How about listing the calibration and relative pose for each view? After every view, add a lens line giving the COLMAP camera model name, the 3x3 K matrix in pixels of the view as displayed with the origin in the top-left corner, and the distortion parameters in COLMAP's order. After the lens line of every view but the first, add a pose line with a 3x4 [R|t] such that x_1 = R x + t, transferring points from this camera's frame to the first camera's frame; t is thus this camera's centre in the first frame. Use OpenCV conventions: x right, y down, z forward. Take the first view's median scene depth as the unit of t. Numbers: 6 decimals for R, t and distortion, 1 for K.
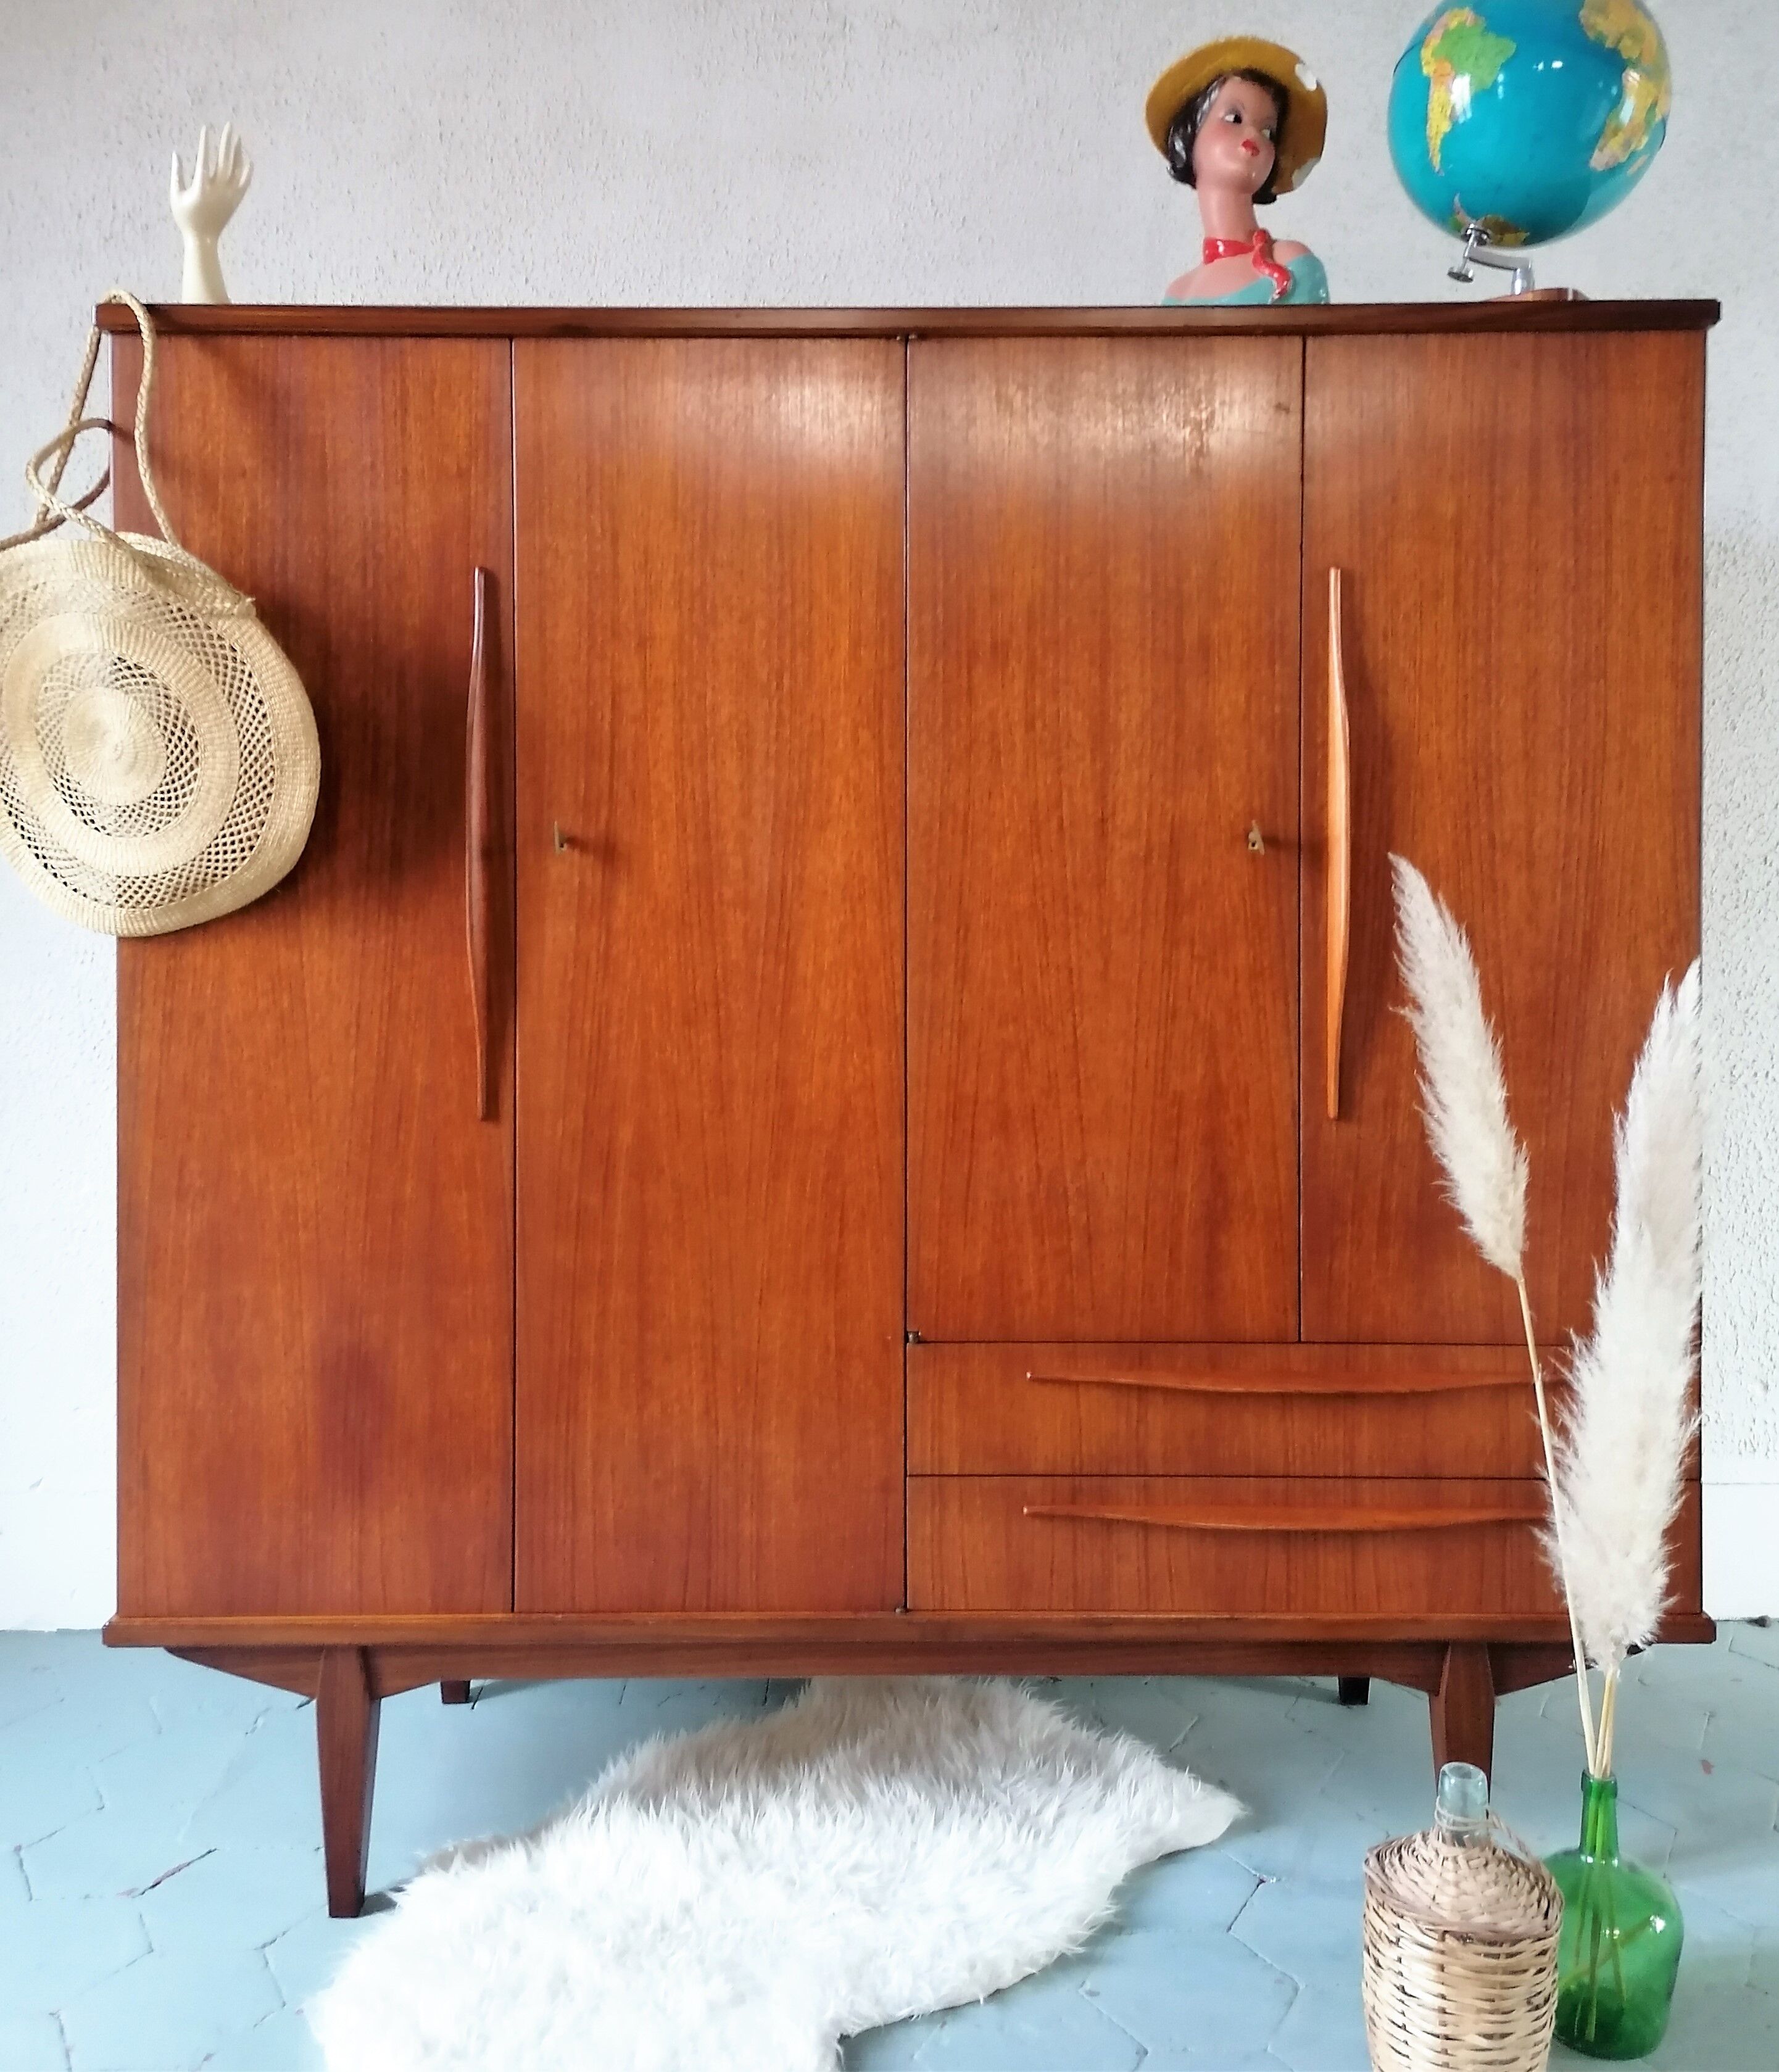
lens RADIAL K [[1845.0, 0, 893.5], [0, 1845.0, 877.8], [0, 0, 1]] dist [0.112141, -0.148326]
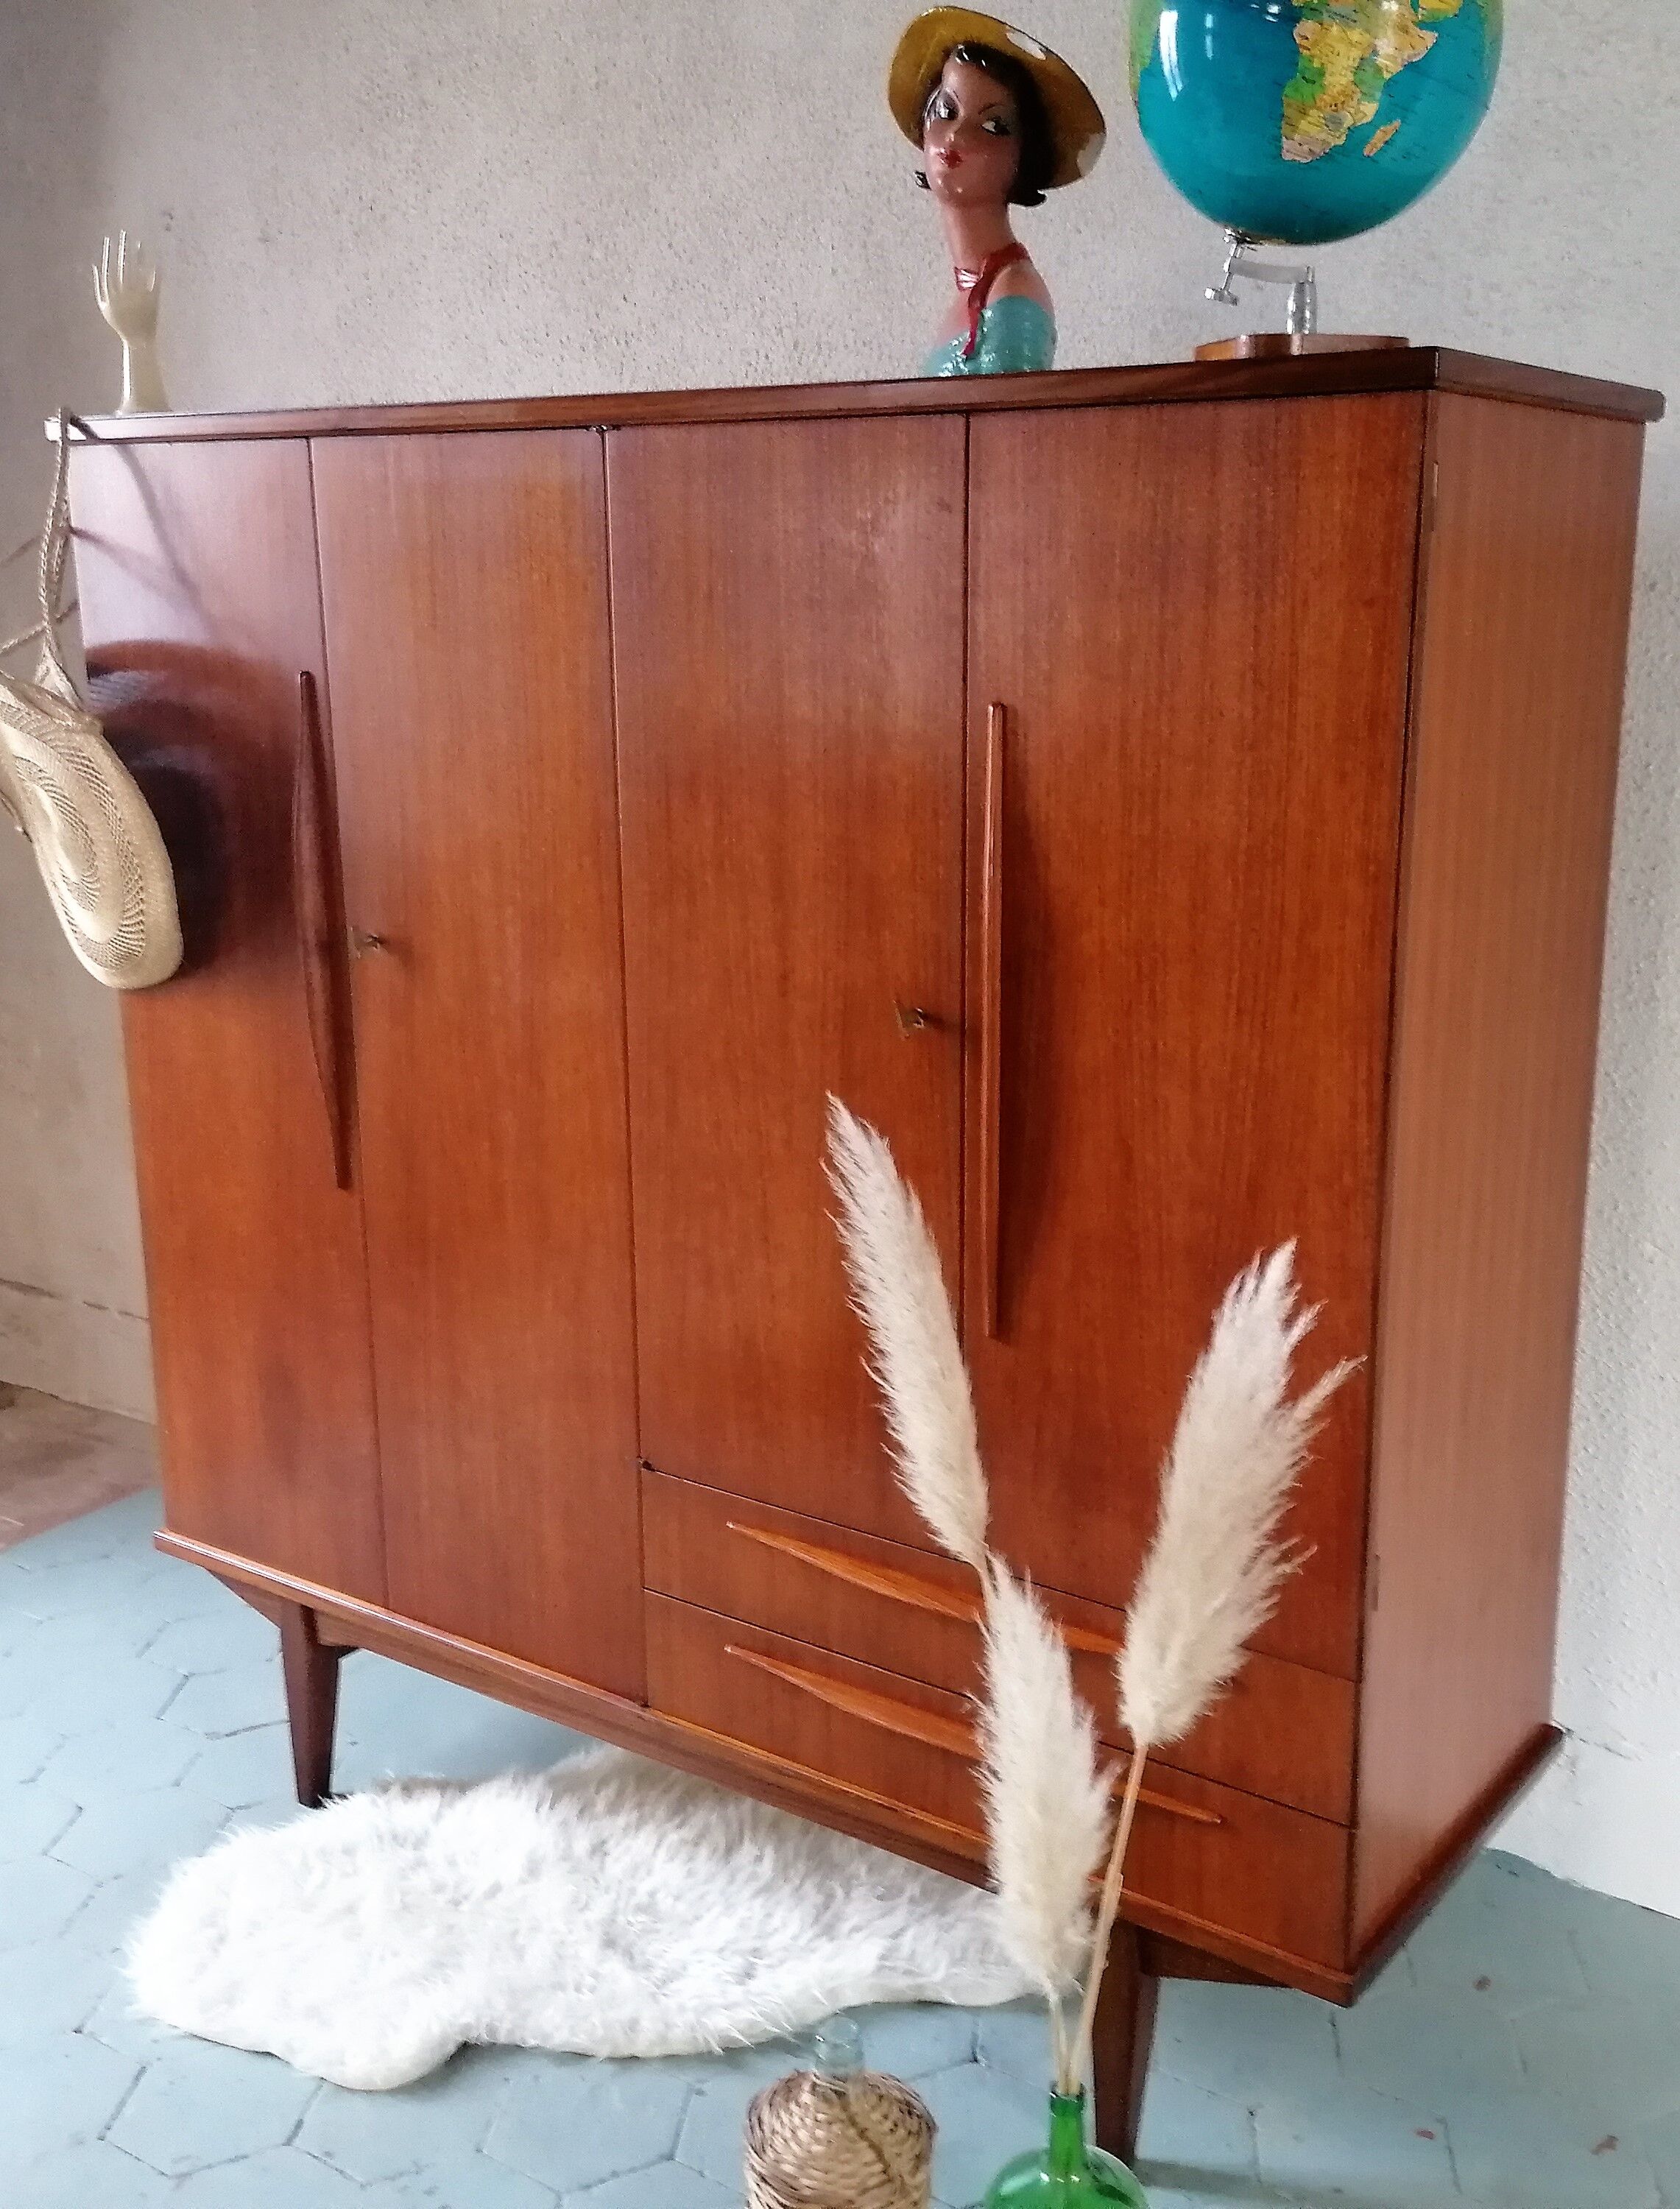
lens RADIAL K [[2231.4, 0, 952.9], [0, 2231.4, 1109.9], [0, 0, 1]] dist [0.085766, -0.134414]
pose [[0.823899, 0.137257, -0.549864, 0.791370], [-0.009020, 0.973282, 0.229436, -0.219200], [0.566665, -0.184072, 0.803124, 0.155508]]
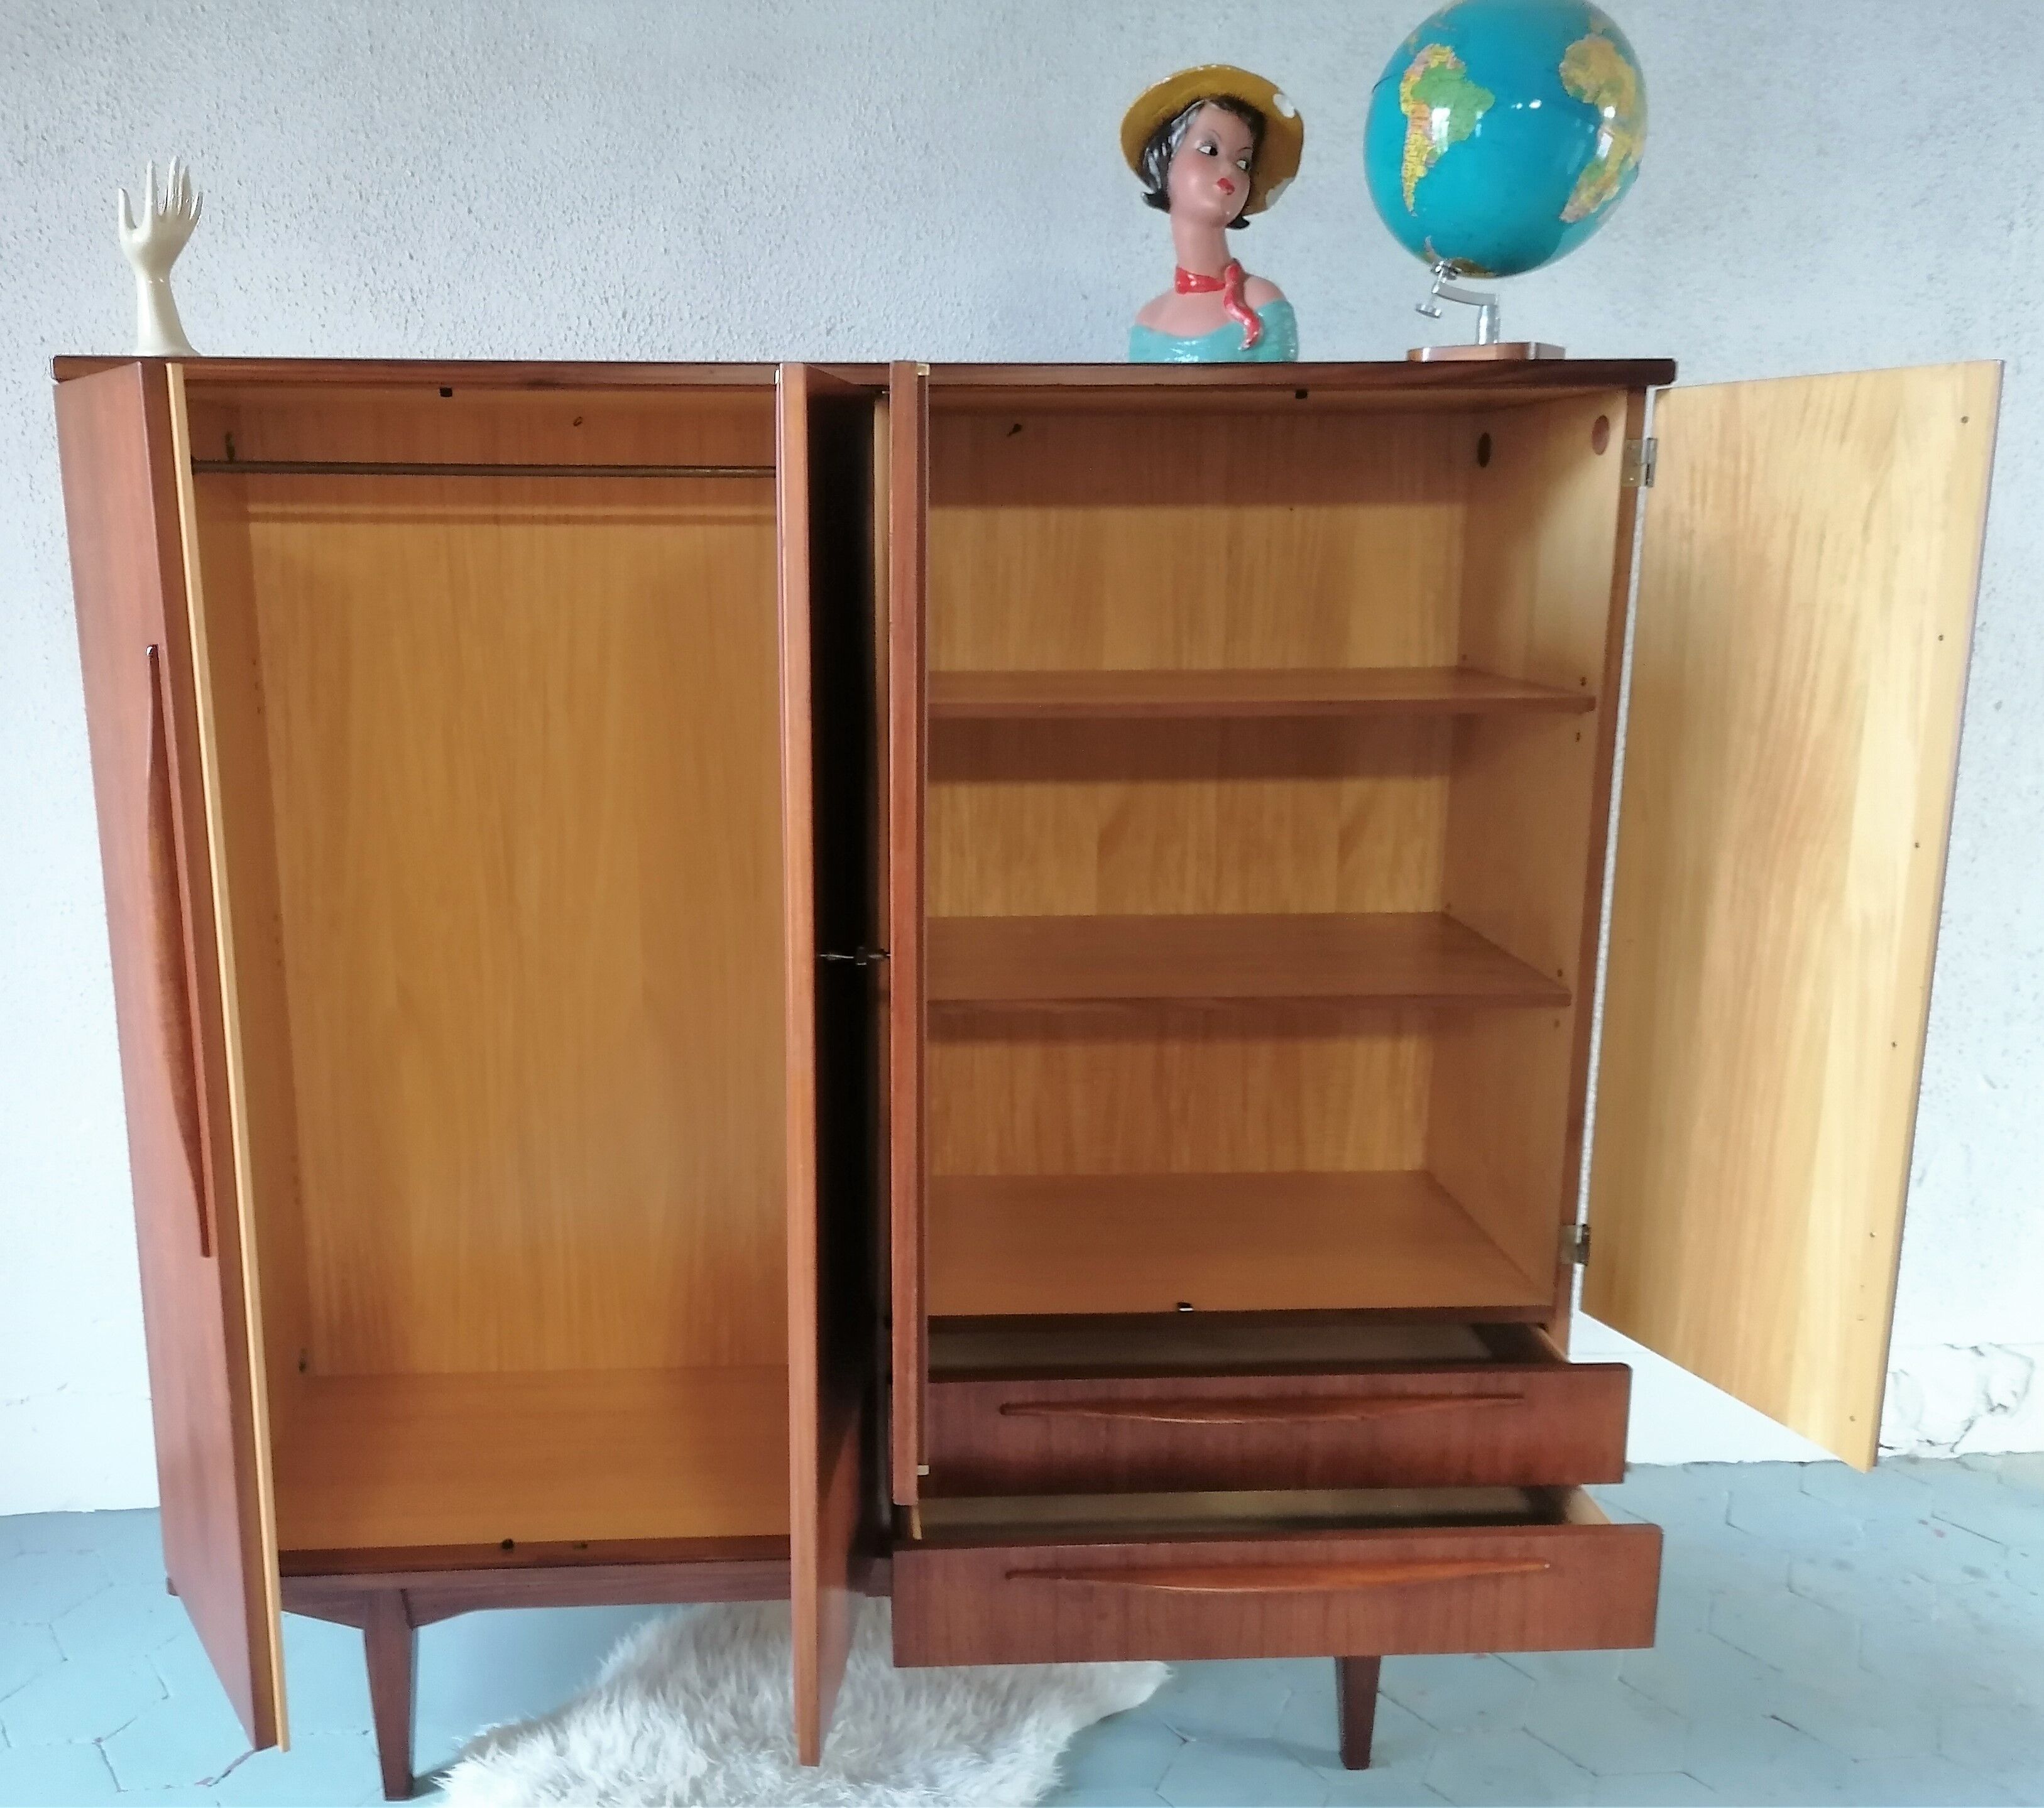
lens RADIAL K [[1891.1, 0, 913.3], [0, 1891.1, 940.2], [0, 0, 1]] dist [0.099777, -0.133982]
pose [[0.998881, -0.009338, 0.046363, -0.025304], [-0.000355, 0.978804, 0.204798, -0.210970], [-0.047293, -0.204585, 0.977706, -0.064167]]
